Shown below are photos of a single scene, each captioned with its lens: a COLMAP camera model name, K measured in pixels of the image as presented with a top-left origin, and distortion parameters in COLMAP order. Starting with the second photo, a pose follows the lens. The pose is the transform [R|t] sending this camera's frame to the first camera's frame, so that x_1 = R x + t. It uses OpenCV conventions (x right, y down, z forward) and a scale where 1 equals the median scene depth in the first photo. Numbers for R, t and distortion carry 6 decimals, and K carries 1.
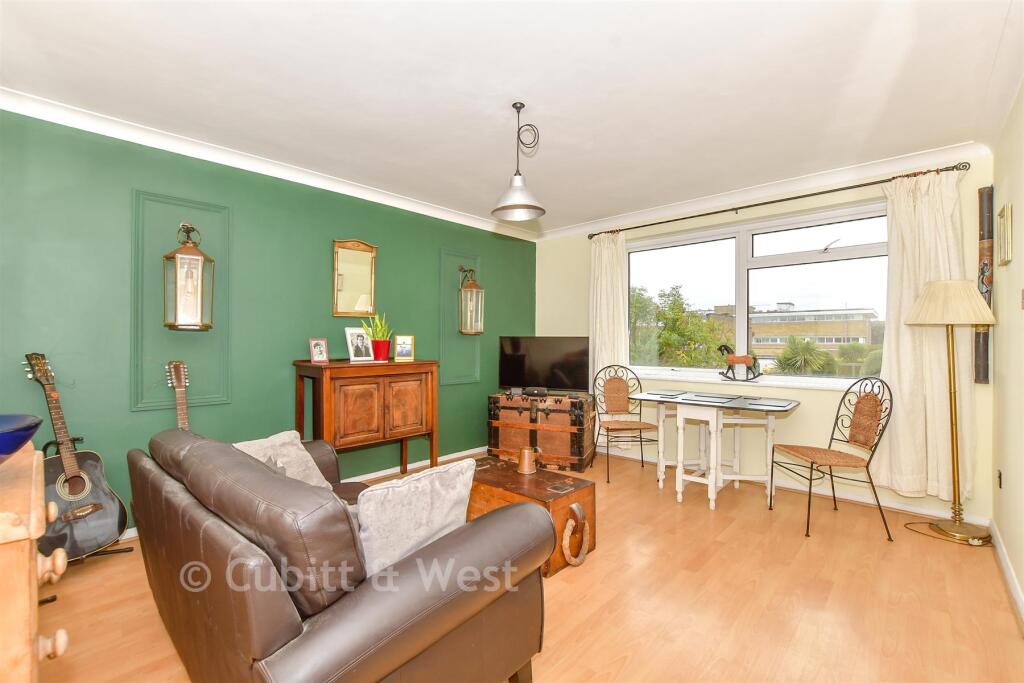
lens RADIAL K [[447.9, 0, 501.8], [0, 447.9, 343.7], [0, 0, 1]] dist [-0.024386, 0.006557]
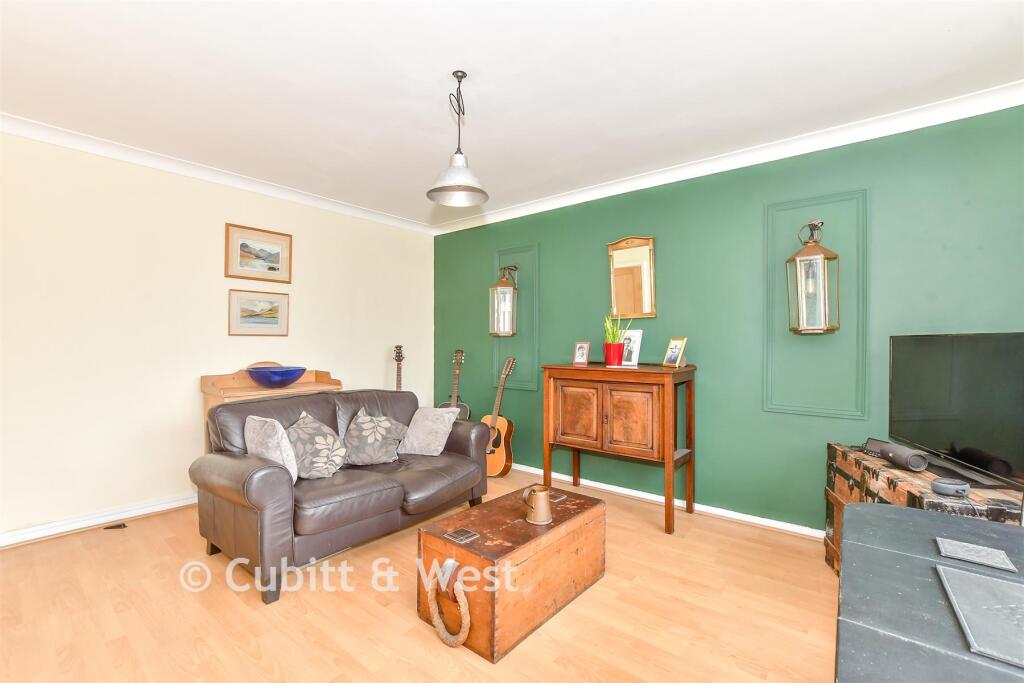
lens RADIAL K [[447.9, 0, 501.8], [0, 447.9, 343.7], [0, 0, 1]] dist [-0.024386, 0.006557]
pose [[0.054443, -0.002851, -0.998513, 0.629913], [-0.009573, 0.999948, -0.003378, -0.001544], [0.998471, 0.009743, 0.054413, 0.717661]]
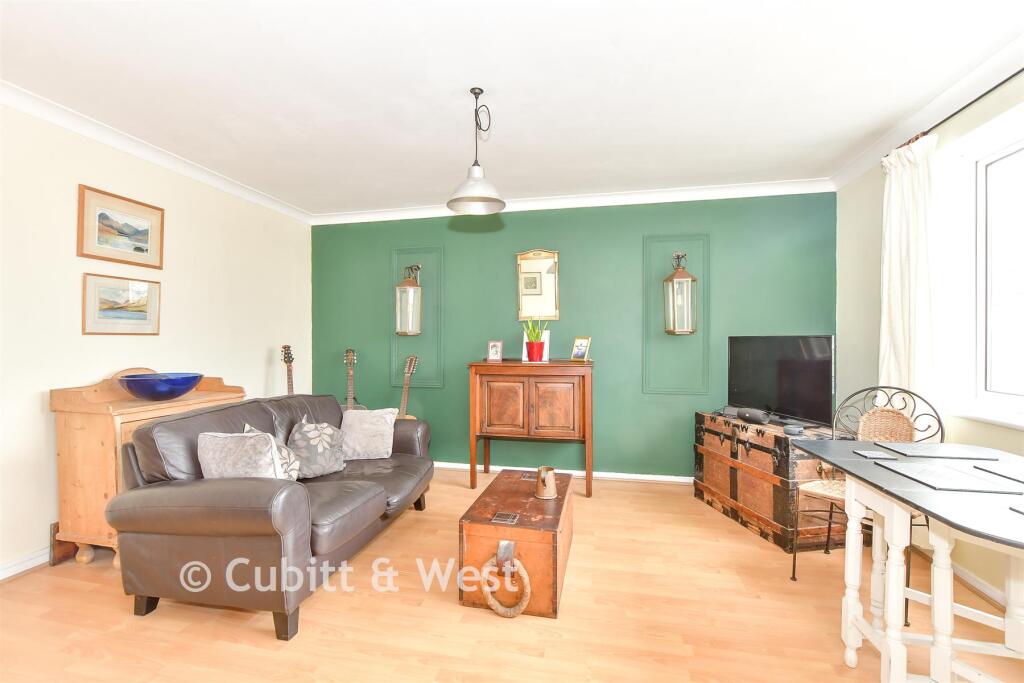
lens RADIAL K [[447.9, 0, 501.8], [0, 447.9, 343.7], [0, 0, 1]] dist [-0.024386, 0.006557]
pose [[0.503946, 0.001009, -0.863735, 0.599508], [-0.002855, 0.999996, -0.000497, -0.003263], [0.863731, 0.002716, 0.503946, 0.398786]]
